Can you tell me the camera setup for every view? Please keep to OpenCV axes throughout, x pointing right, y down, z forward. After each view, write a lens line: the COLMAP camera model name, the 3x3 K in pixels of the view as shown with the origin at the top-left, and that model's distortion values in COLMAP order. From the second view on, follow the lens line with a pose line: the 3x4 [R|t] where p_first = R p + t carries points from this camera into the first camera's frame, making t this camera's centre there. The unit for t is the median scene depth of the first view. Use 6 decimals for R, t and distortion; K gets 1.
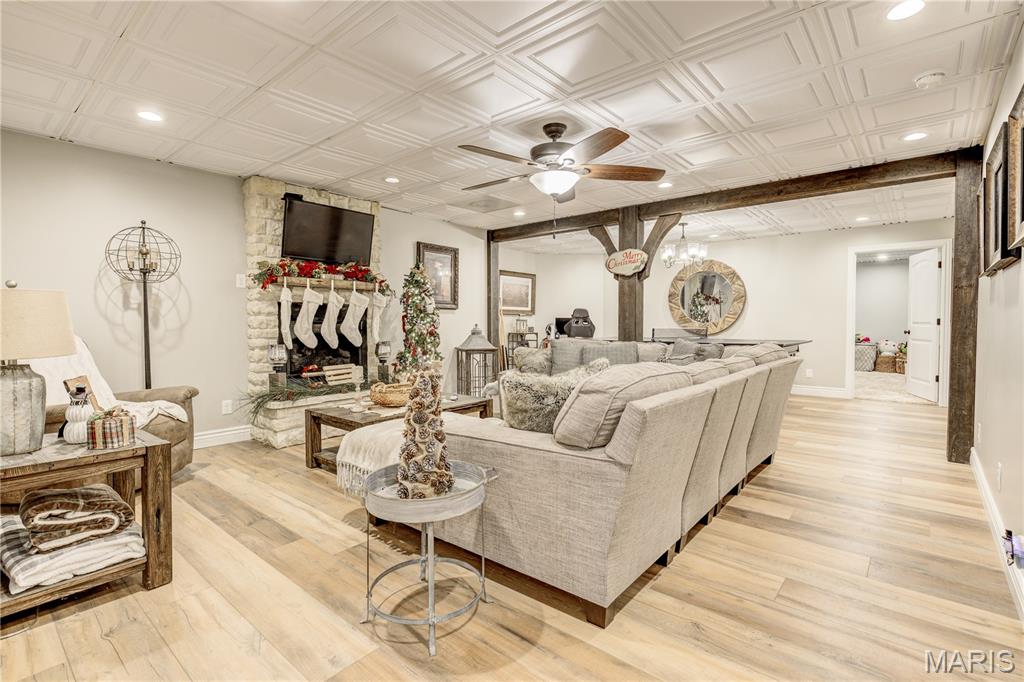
lens RADIAL K [[482.2, 0, 512.0], [0, 482.2, 341.0], [0, 0, 1]] dist [0.015177, 0.000269]
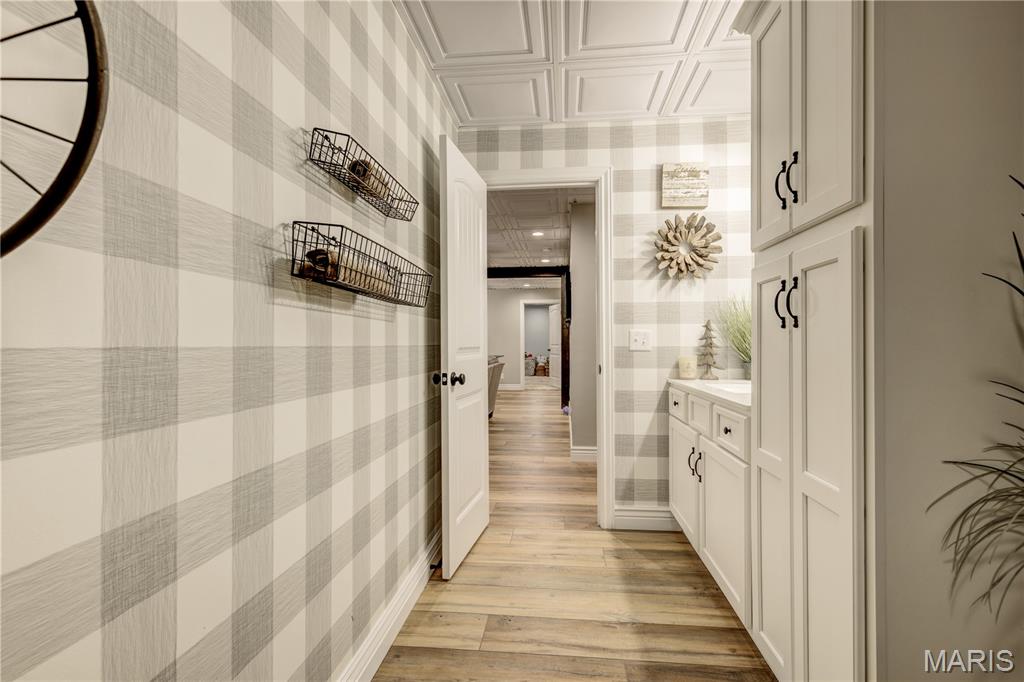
lens RADIAL K [[478.4, 0, 507.9], [0, 478.4, 347.7], [0, 0, 1]] dist [0.000859, 0.000610]
pose [[0.834997, -0.000833, 0.550254, -0.269352], [0.018000, 0.999505, -0.025801, 0.016714], [-0.549960, 0.031448, 0.834599, -0.371478]]
